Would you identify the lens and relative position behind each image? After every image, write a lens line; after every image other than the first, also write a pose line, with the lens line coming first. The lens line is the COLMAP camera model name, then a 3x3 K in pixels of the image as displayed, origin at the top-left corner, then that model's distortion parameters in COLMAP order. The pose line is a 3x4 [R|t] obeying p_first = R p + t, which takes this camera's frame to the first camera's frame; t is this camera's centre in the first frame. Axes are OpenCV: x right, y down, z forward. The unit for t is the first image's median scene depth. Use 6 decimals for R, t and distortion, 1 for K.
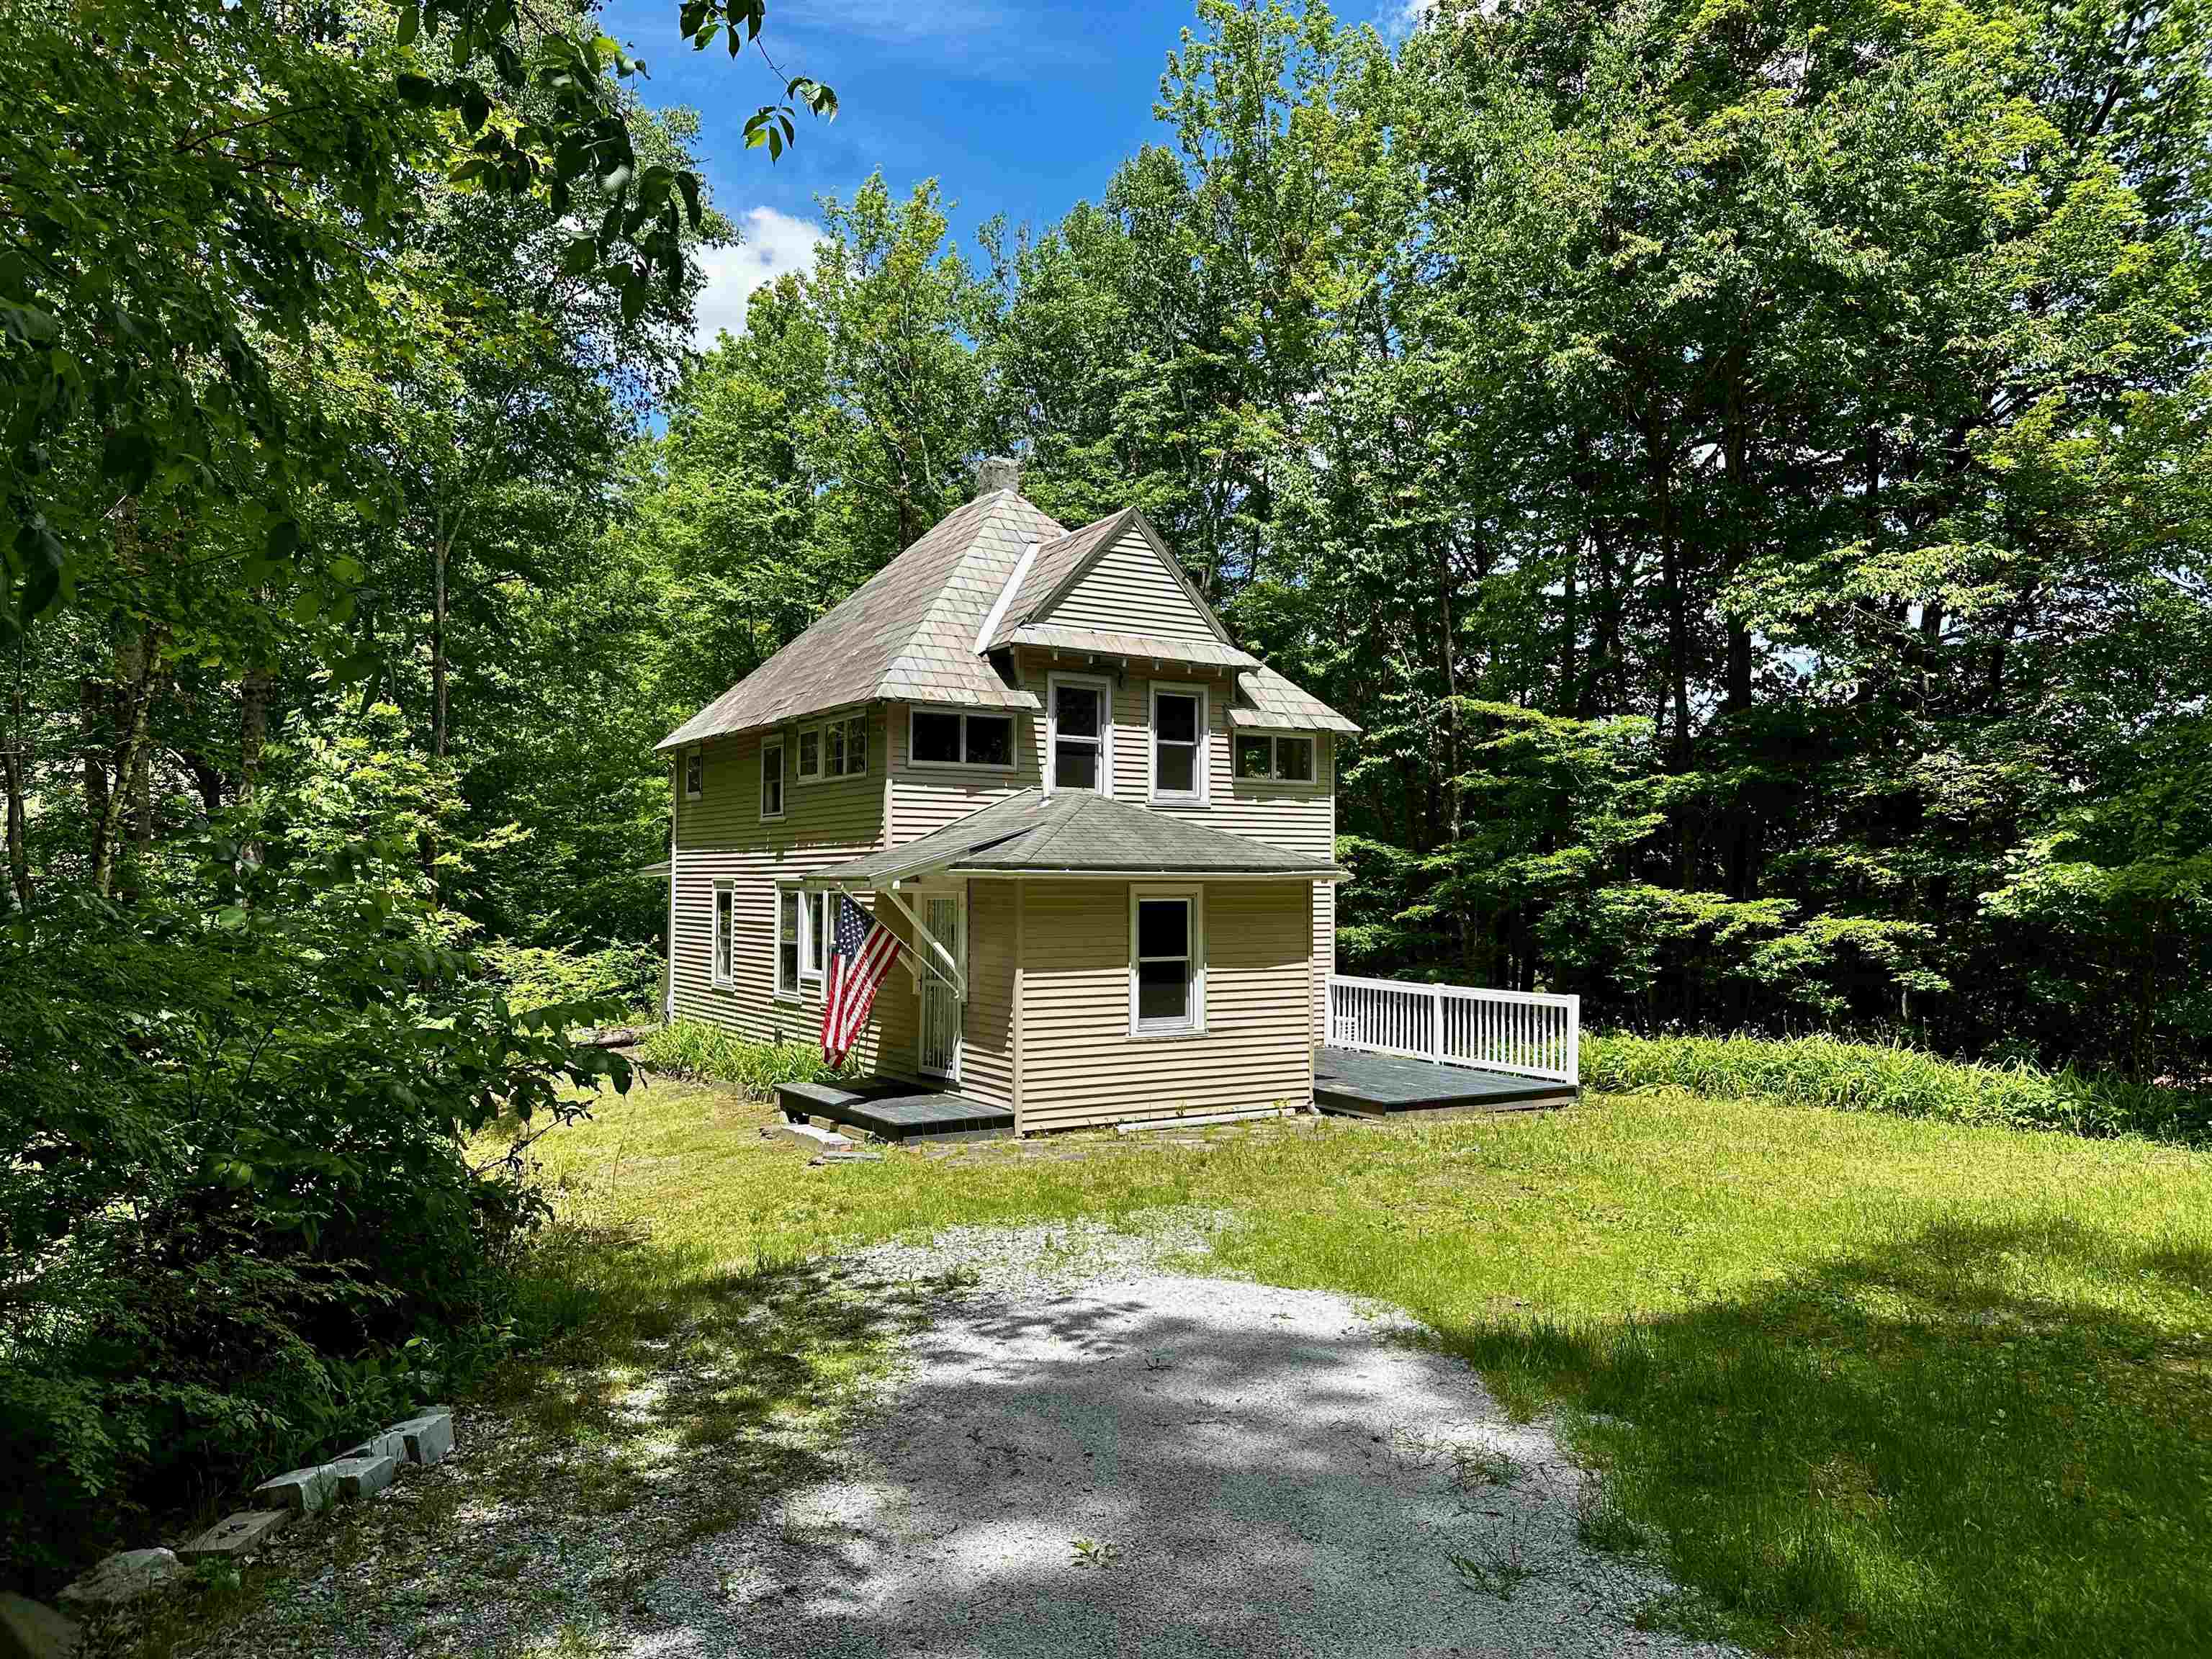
lens RADIAL K [[1544.1, 0, 1102.6], [0, 1544.1, 822.7], [0, 0, 1]] dist [0.001806, -0.002875]
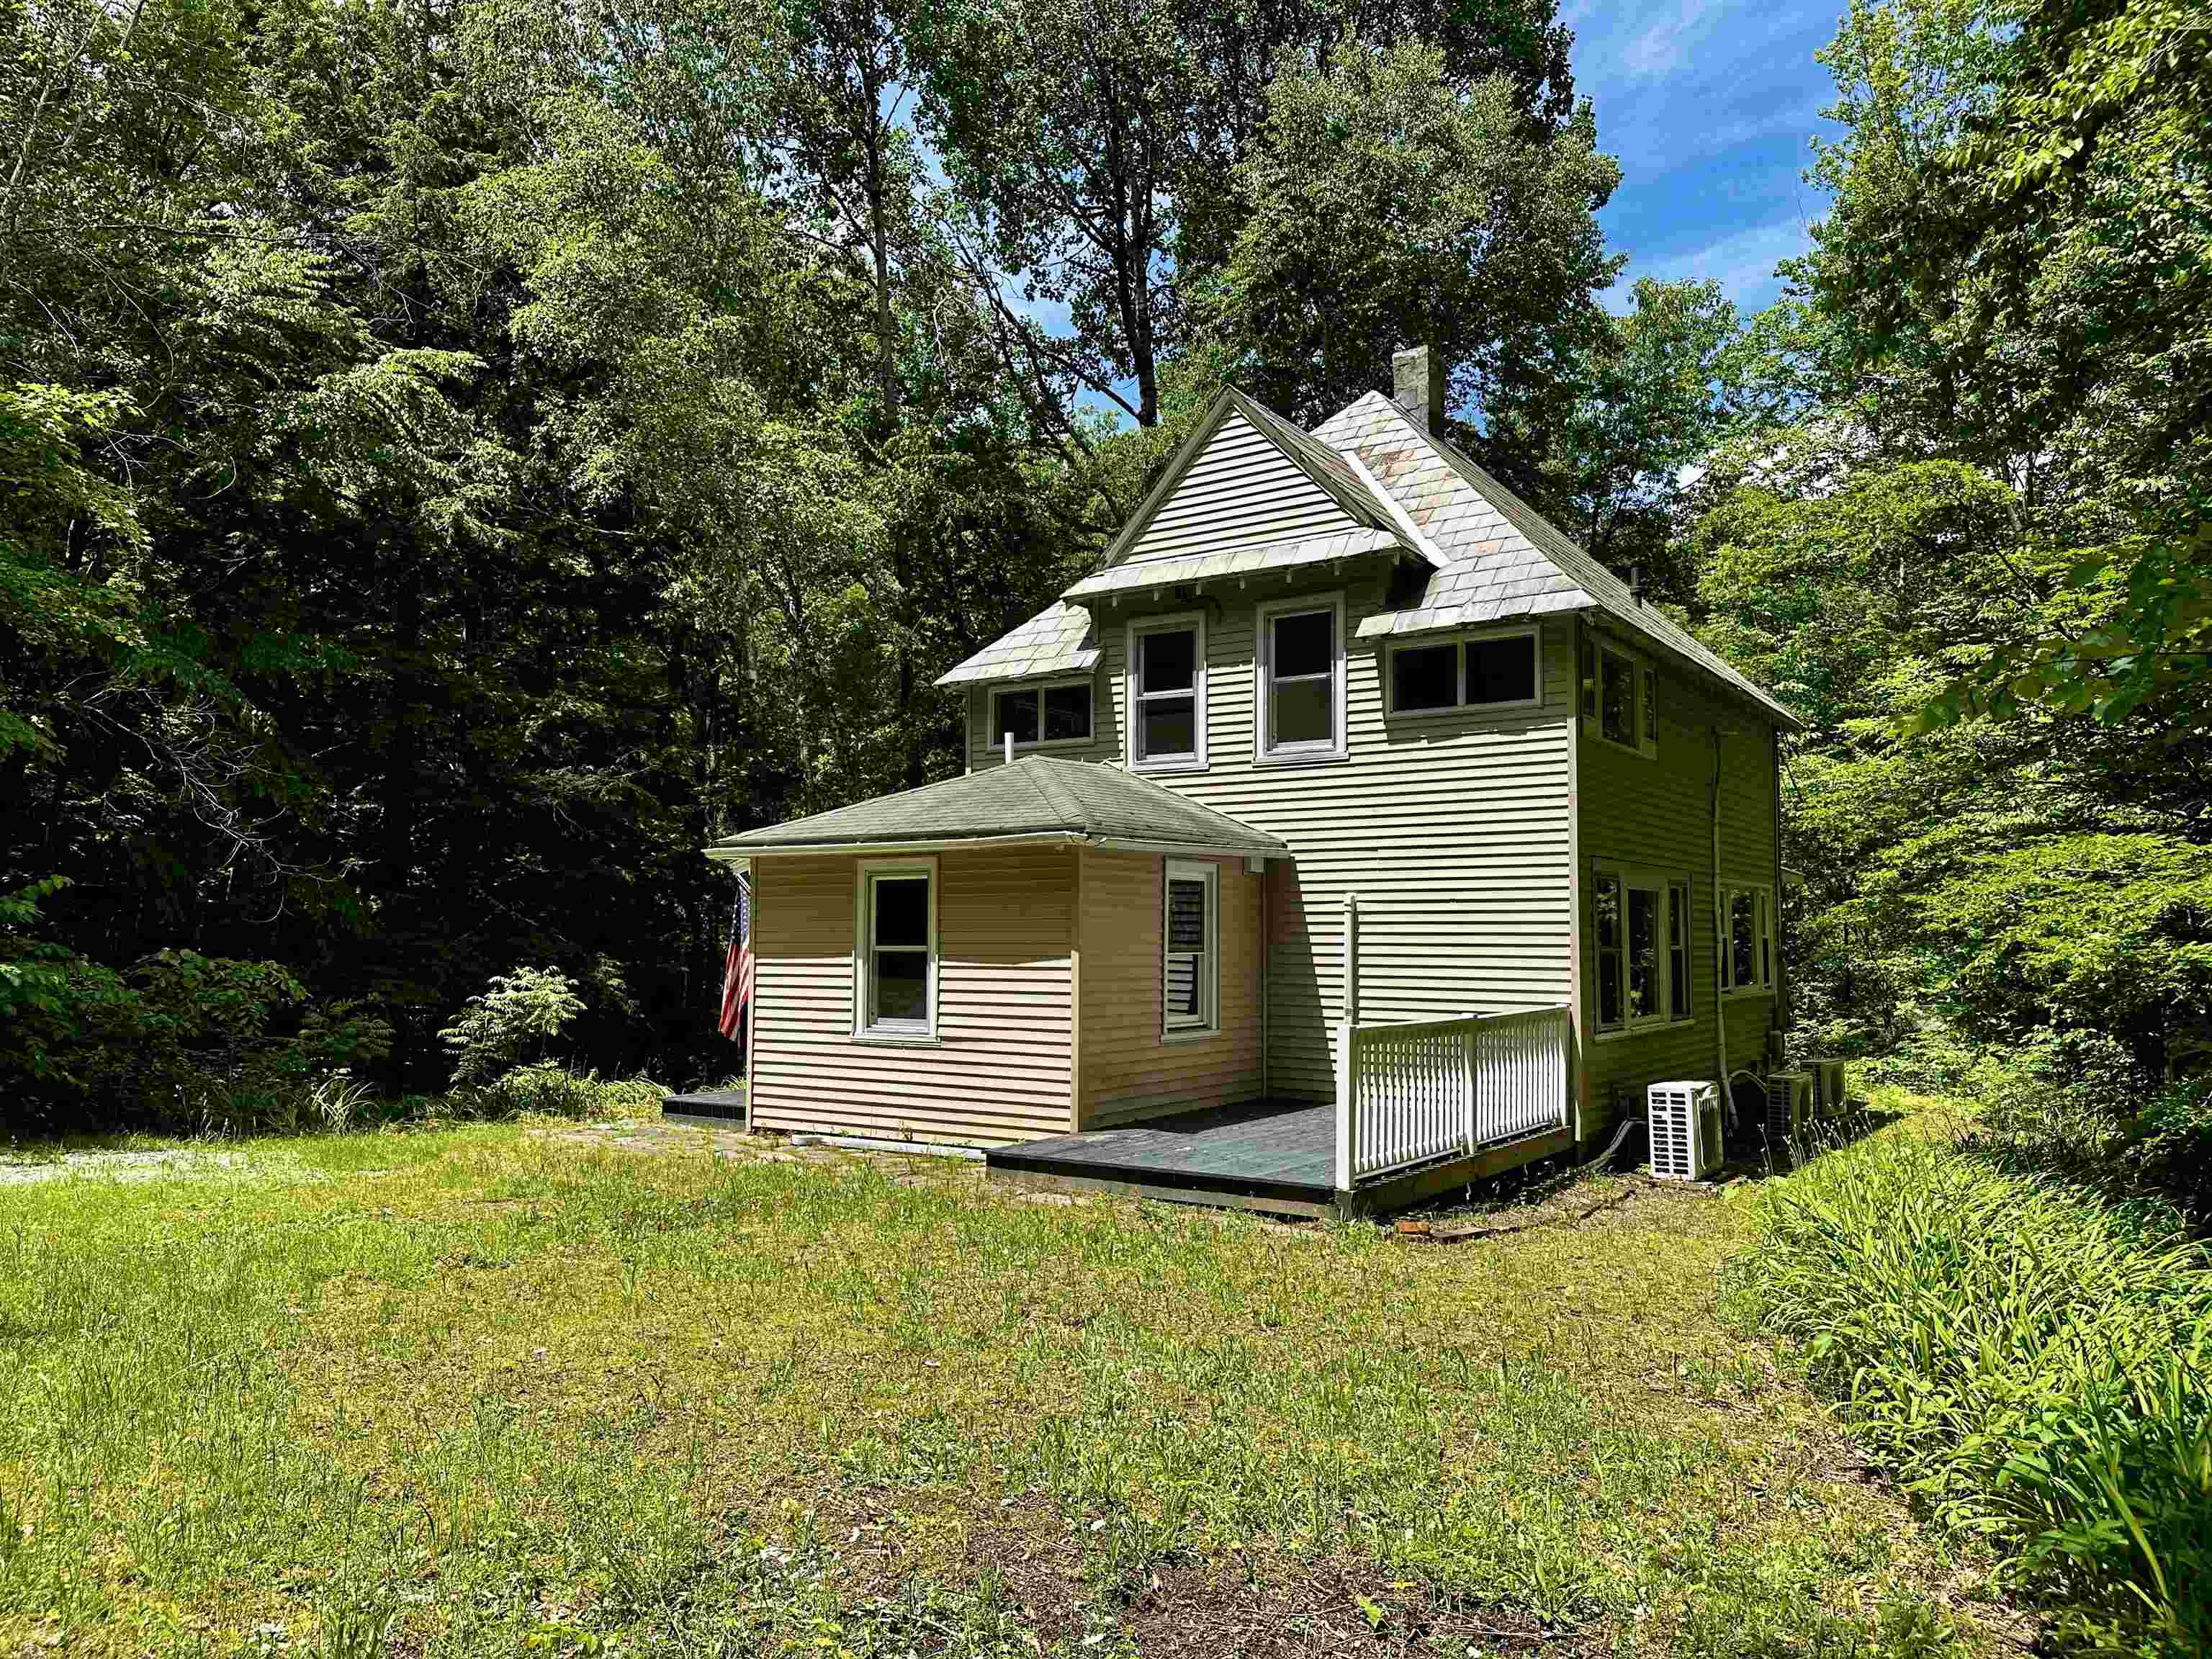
lens RADIAL K [[1544.1, 0, 1104.7], [0, 1544.1, 838.4], [0, 0, 1]] dist [0.001806, -0.002875]
pose [[0.413069, -0.067266, -0.908212, 0.708964], [0.032617, 0.997721, -0.059060, 0.069146], [0.910115, -0.005227, 0.414322, 0.635753]]
